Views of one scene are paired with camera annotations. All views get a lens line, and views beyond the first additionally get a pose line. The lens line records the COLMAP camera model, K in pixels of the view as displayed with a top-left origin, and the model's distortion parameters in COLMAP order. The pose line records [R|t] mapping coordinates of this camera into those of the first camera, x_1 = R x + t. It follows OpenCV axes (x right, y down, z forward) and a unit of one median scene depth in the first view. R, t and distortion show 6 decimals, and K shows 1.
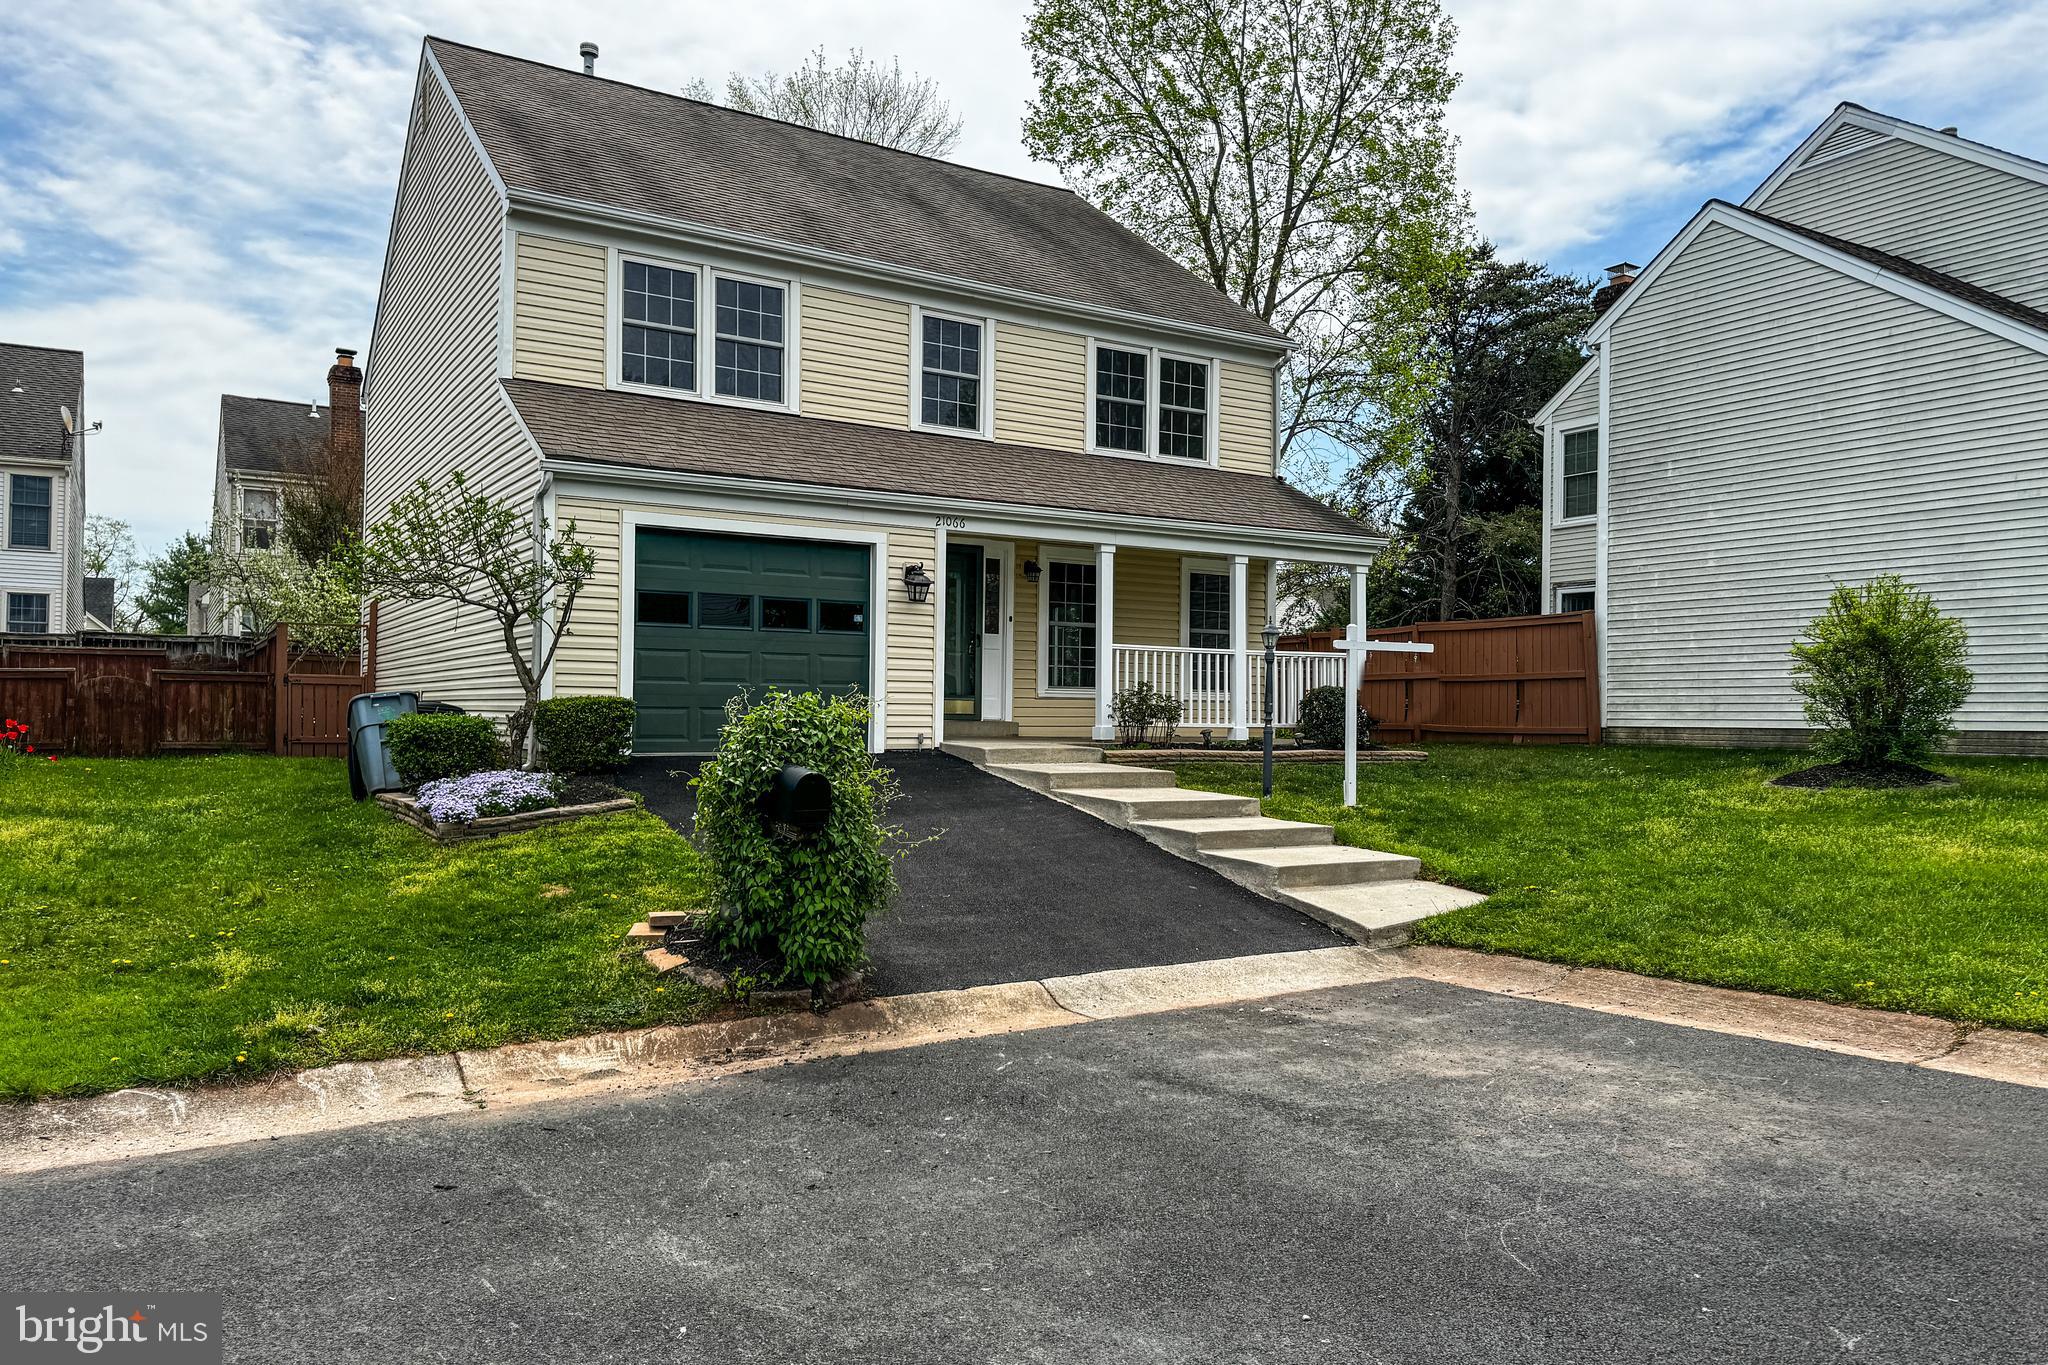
lens RADIAL K [[1400.5, 0, 1024.0], [0, 1400.5, 682.5], [0, 0, 1]] dist [0.089632, -0.118124]
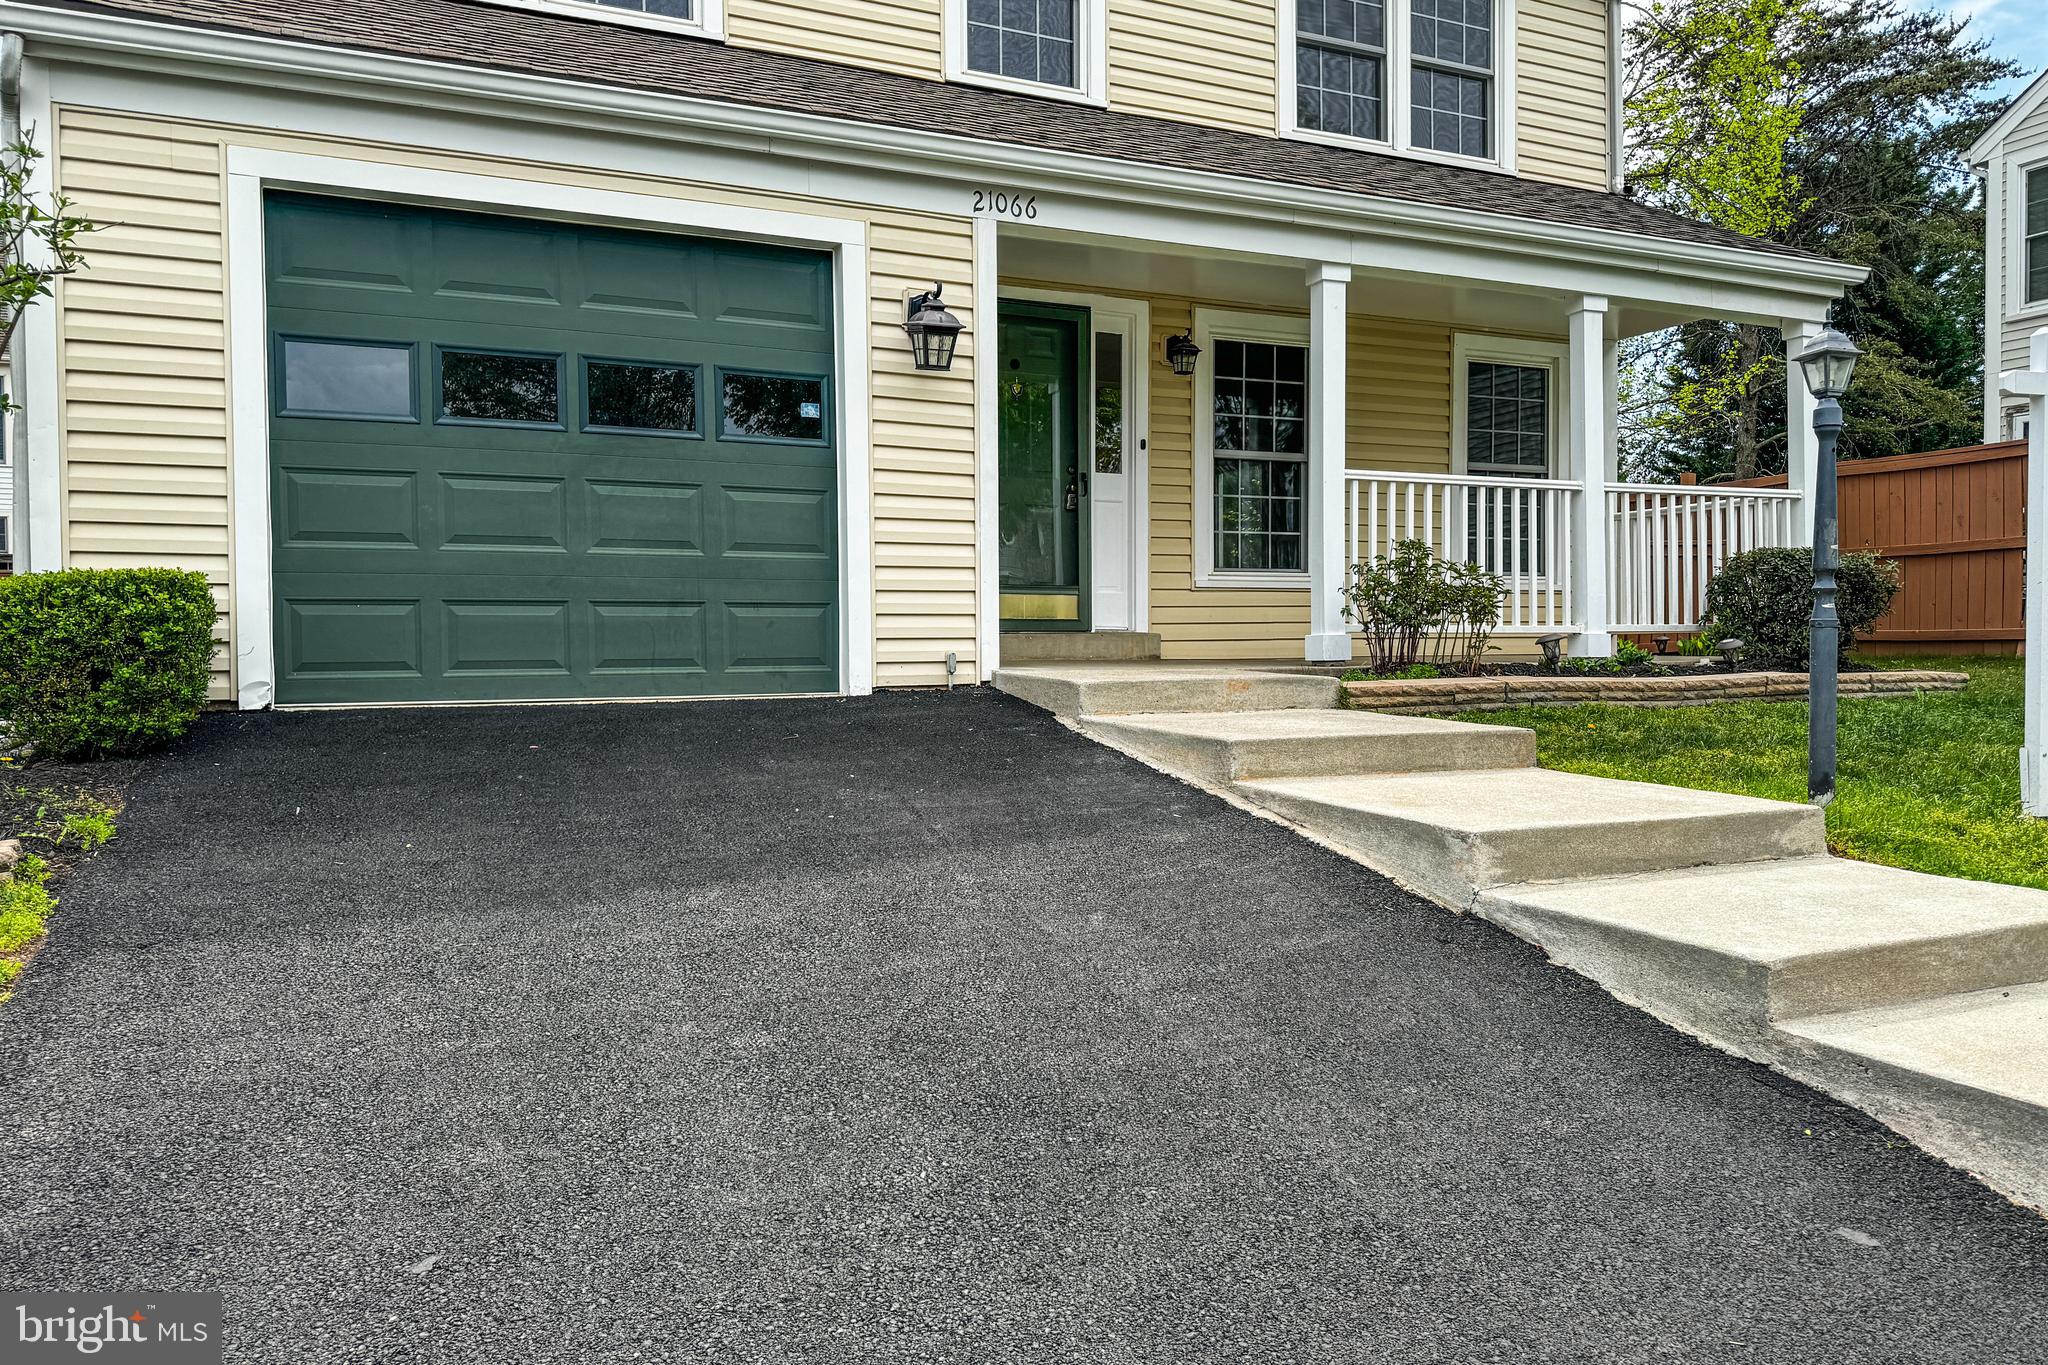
lens RADIAL K [[1432.5, 0, 1016.5], [0, 1432.5, 690.5], [0, 0, 1]] dist [0.092909, -0.129817]
pose [[0.993253, -0.017660, -0.114616, 0.004253], [0.023506, 0.998480, 0.049855, 0.023237], [0.113562, -0.052213, 0.992158, 0.474064]]
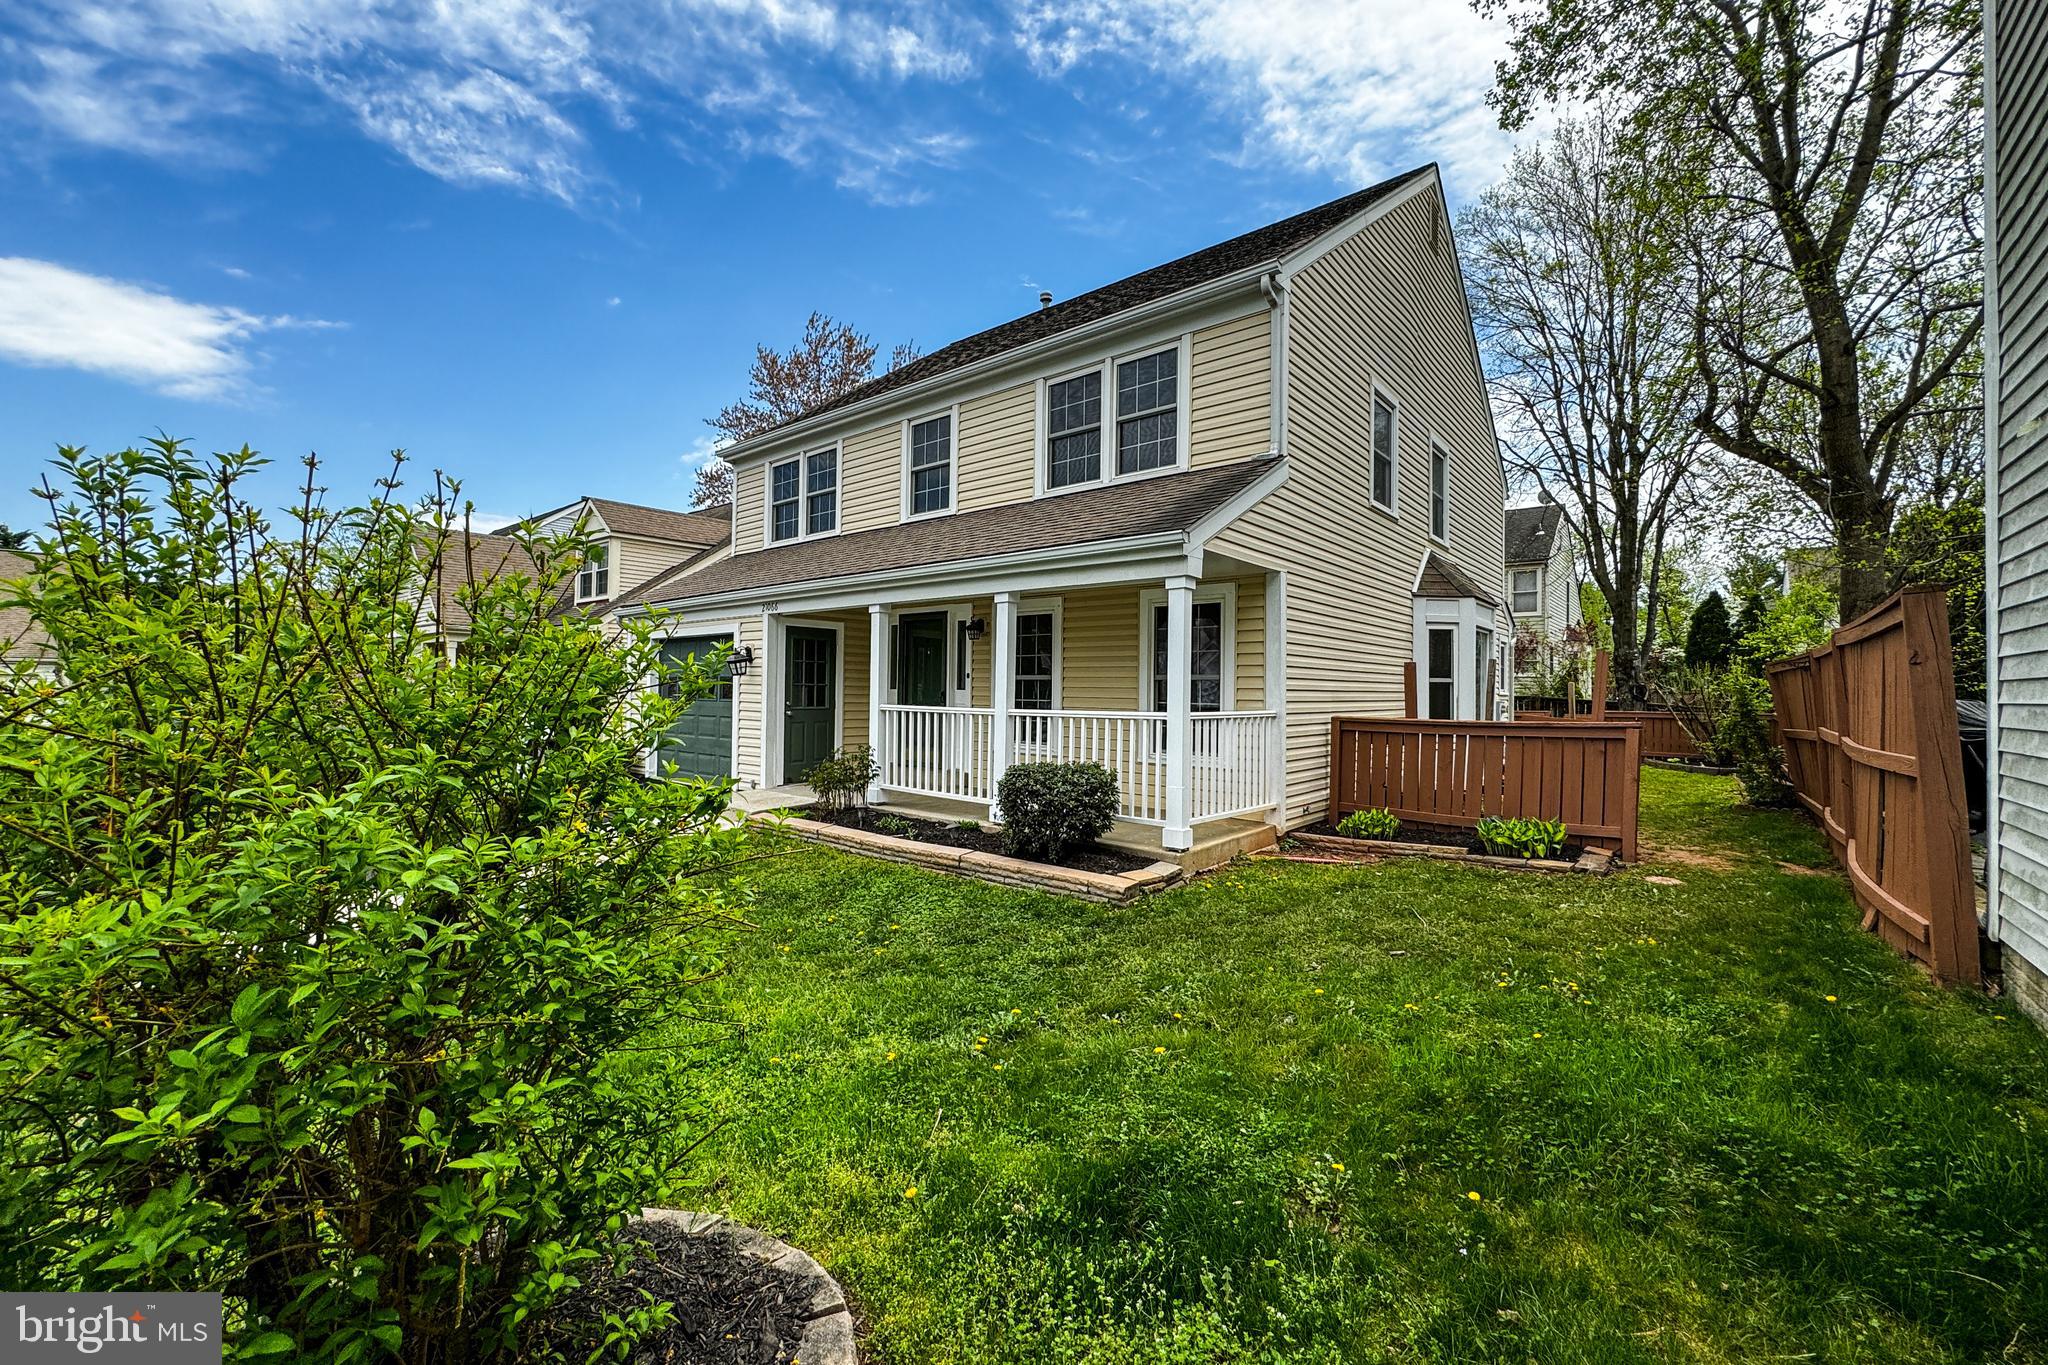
lens RADIAL K [[817.7, 0, 1024.8], [0, 817.7, 686.4], [0, 0, 1]] dist [-0.002827, 0.000171]
pose [[0.325045, -0.016344, -0.945557, 0.644371], [0.015049, 0.999813, -0.012109, -0.031786], [0.945579, -0.010294, 0.325230, 0.912290]]
